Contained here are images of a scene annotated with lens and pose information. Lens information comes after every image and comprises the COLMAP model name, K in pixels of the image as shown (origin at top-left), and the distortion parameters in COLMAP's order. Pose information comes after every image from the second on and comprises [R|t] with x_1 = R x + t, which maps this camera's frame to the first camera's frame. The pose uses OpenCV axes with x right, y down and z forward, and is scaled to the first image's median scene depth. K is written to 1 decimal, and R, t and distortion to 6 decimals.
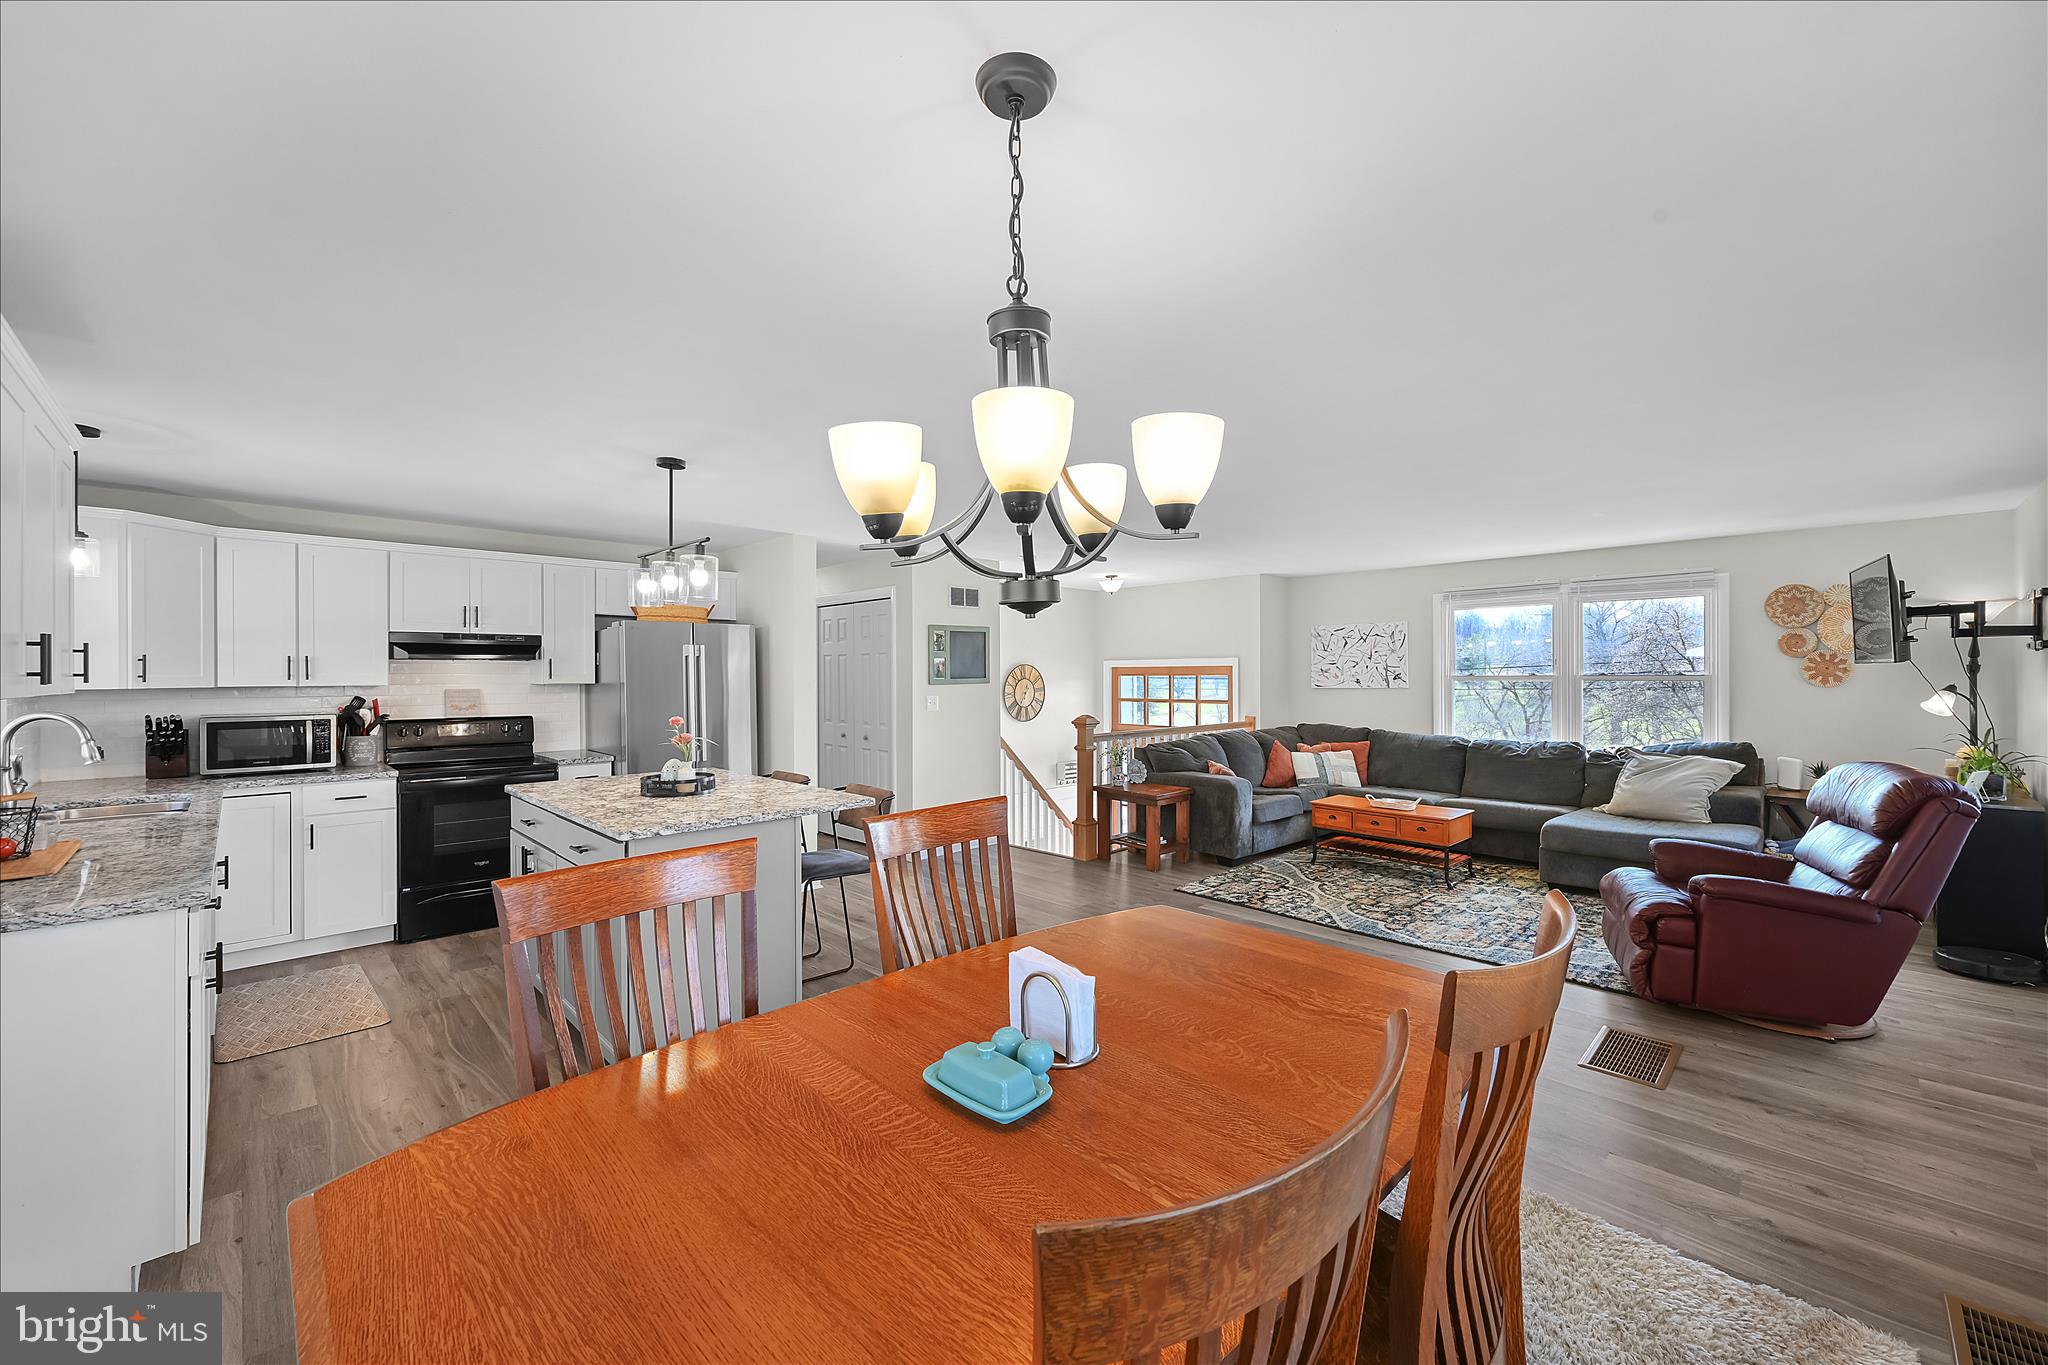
lens RADIAL K [[804.8, 0, 1028.2], [0, 804.8, 678.6], [0, 0, 1]] dist [0.000480, 0.000074]
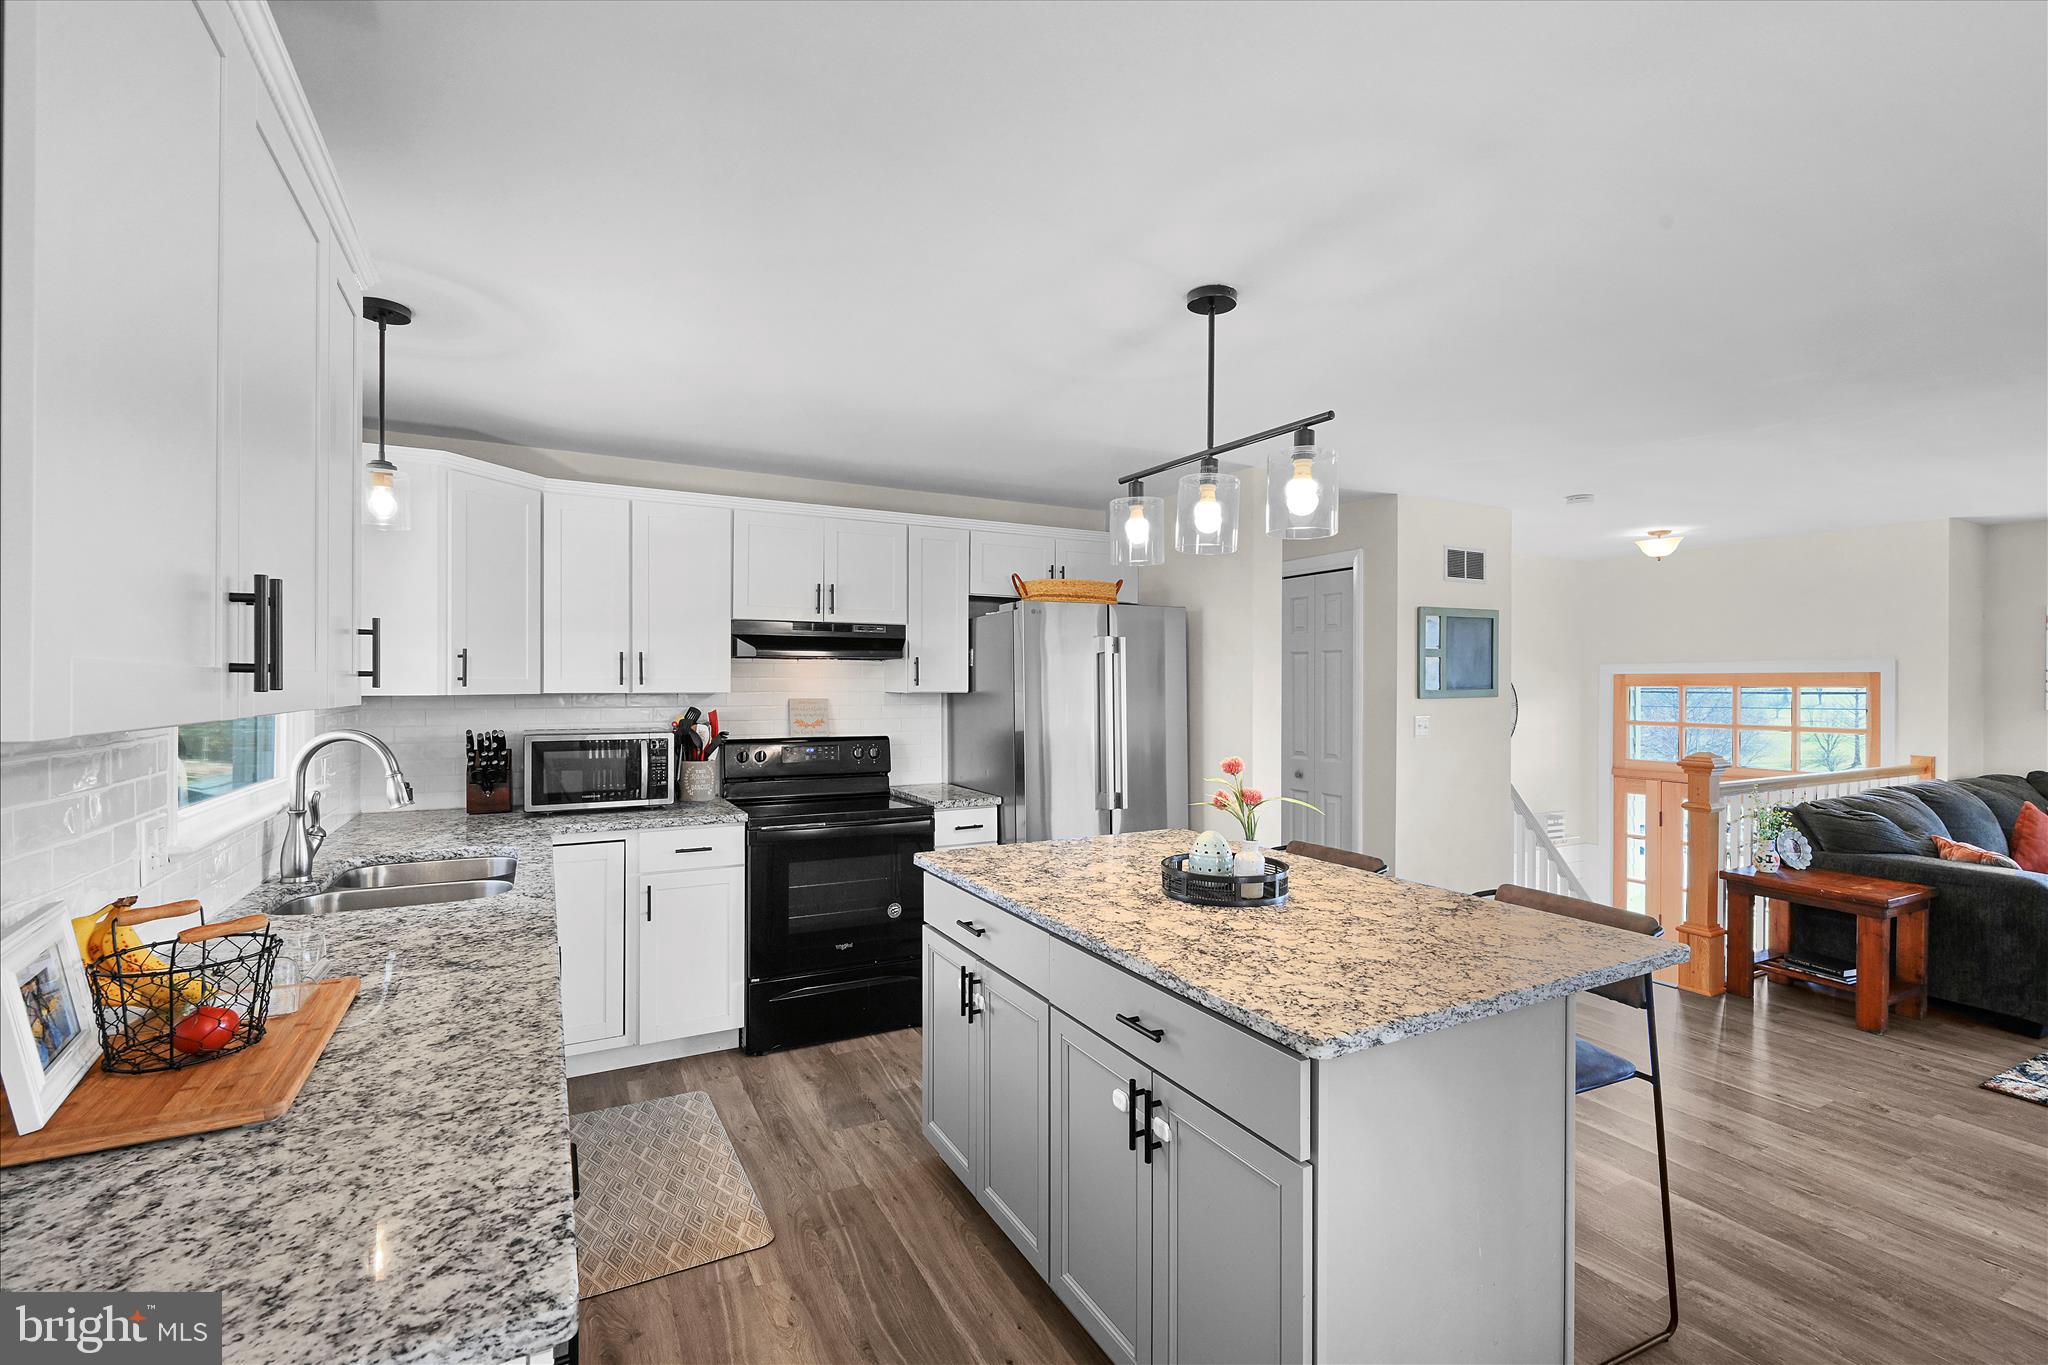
lens RADIAL K [[865.2, 0, 1011.4], [0, 865.2, 693.6], [0, 0, 1]] dist [0.000338, 0.000003]
pose [[0.961503, 0.010141, -0.274606, -0.346518], [-0.008241, 0.999933, 0.008072, 0.000548], [0.274670, -0.005498, 0.961523, 0.326568]]
